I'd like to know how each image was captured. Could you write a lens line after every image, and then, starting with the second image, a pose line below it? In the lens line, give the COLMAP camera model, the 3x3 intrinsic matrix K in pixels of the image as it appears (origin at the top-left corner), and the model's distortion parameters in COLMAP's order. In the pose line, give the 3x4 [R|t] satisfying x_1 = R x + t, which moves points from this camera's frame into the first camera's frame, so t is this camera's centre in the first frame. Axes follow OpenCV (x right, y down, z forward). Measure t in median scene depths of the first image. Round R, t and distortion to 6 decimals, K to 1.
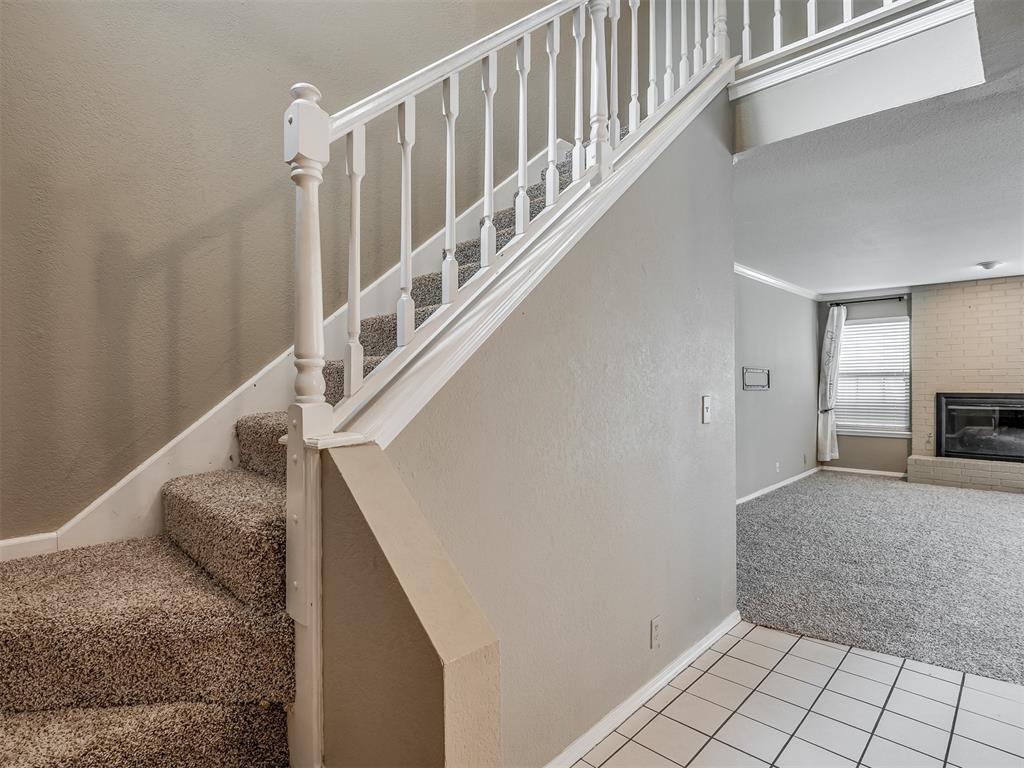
lens RADIAL K [[550.3, 0, 509.2], [0, 550.3, 382.9], [0, 0, 1]] dist [0.005860, -0.001094]
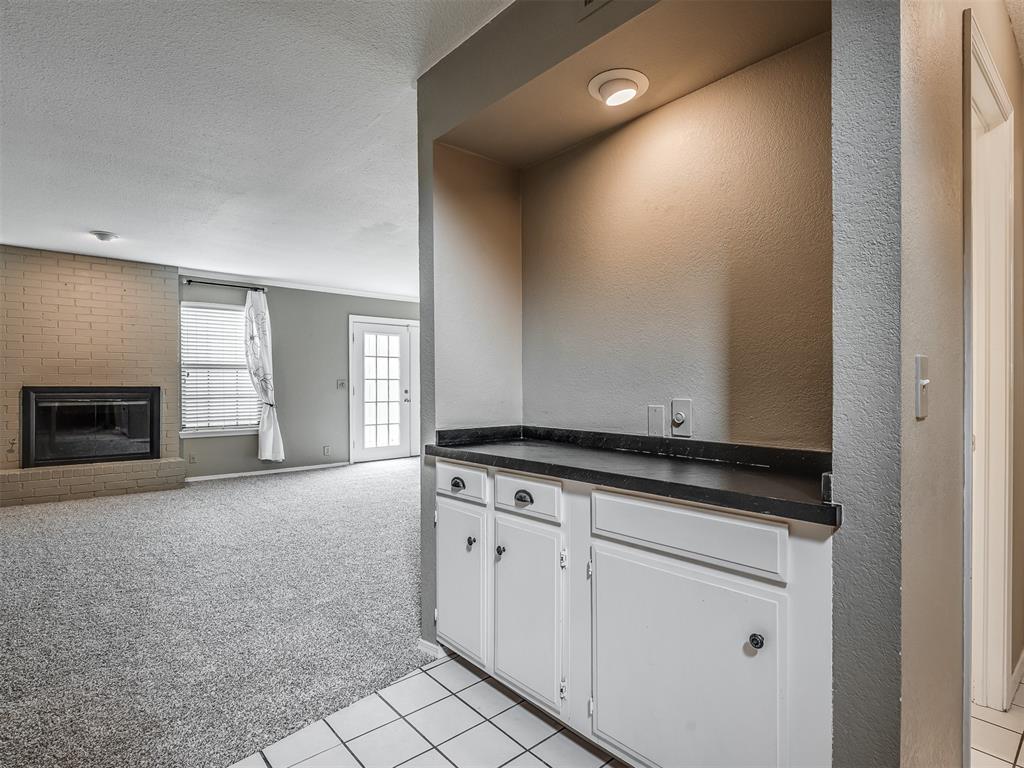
lens RADIAL K [[550.3, 0, 511.0], [0, 550.3, 386.5], [0, 0, 1]] dist [0.005860, -0.001094]
pose [[0.085402, 0.003602, 0.996340, 0.055622], [-0.000087, 0.999993, -0.003608, 0.021633], [-0.996347, 0.000222, 0.085401, 0.257357]]
